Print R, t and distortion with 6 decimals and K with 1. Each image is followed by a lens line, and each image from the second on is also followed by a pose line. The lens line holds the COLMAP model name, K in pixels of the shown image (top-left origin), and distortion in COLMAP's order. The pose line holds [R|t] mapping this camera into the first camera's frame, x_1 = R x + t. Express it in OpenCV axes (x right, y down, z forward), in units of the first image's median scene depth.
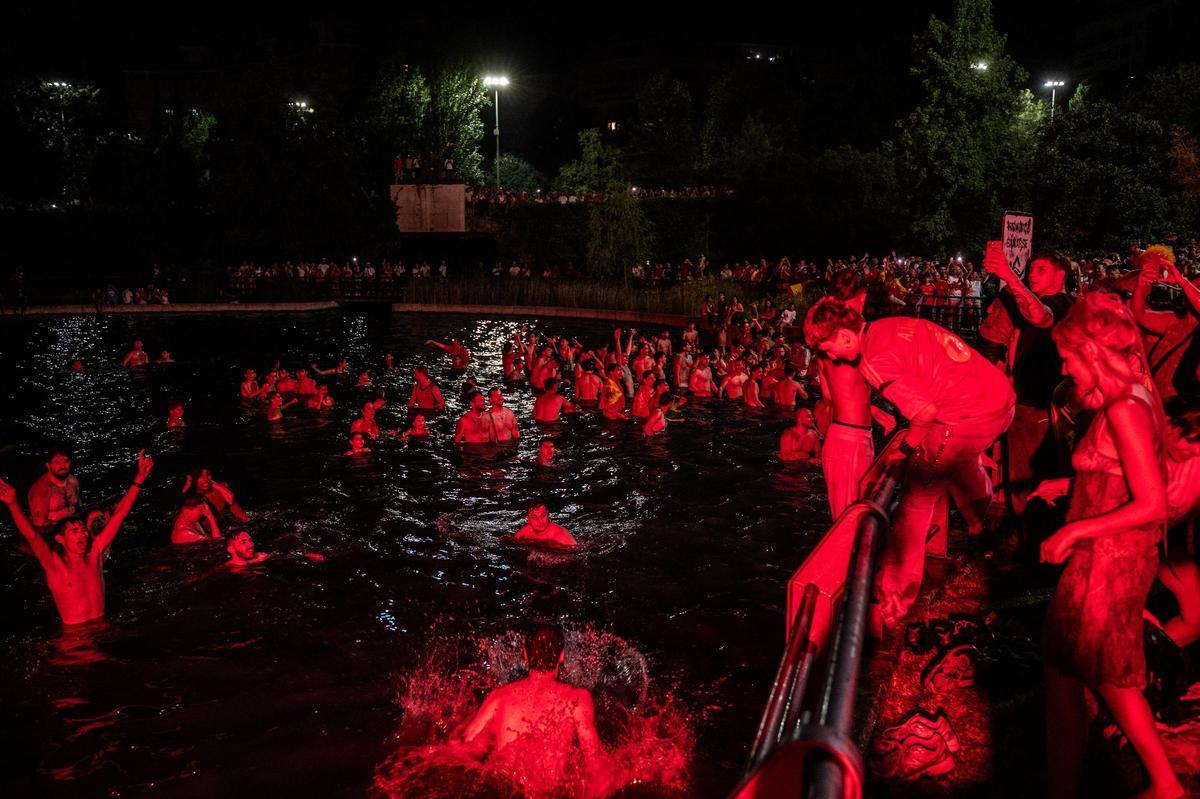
lens RADIAL K [[948.9, 0, 600.0], [0, 948.9, 399.5], [0, 0, 1]] dist [-0.001985, -0.005008]
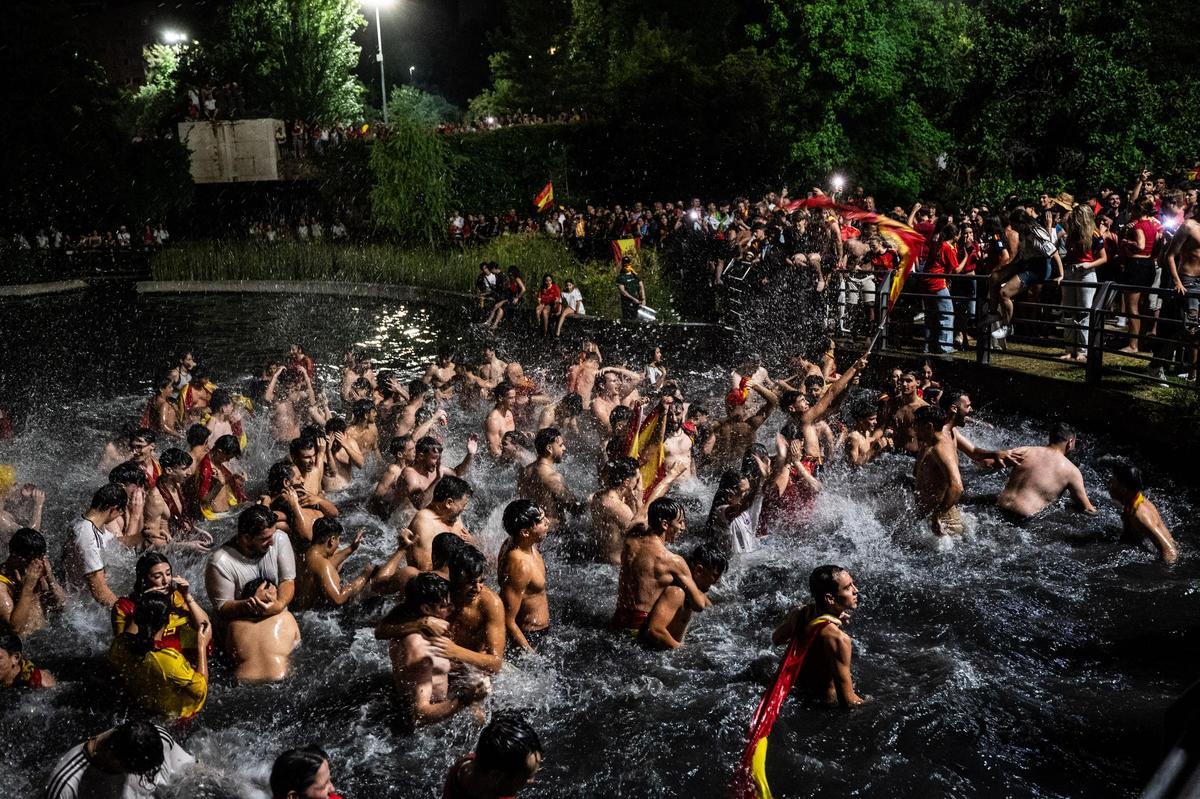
lens RADIAL K [[991.9, 0, 600.0], [0, 991.9, 399.5], [0, 0, 1]] dist [0.001675, -0.005862]
pose [[0.999083, -0.040438, 0.014101, 0.172299], [0.039661, 0.997881, 0.051586, -0.045657], [-0.016157, -0.050979, 0.998569, 0.278730]]
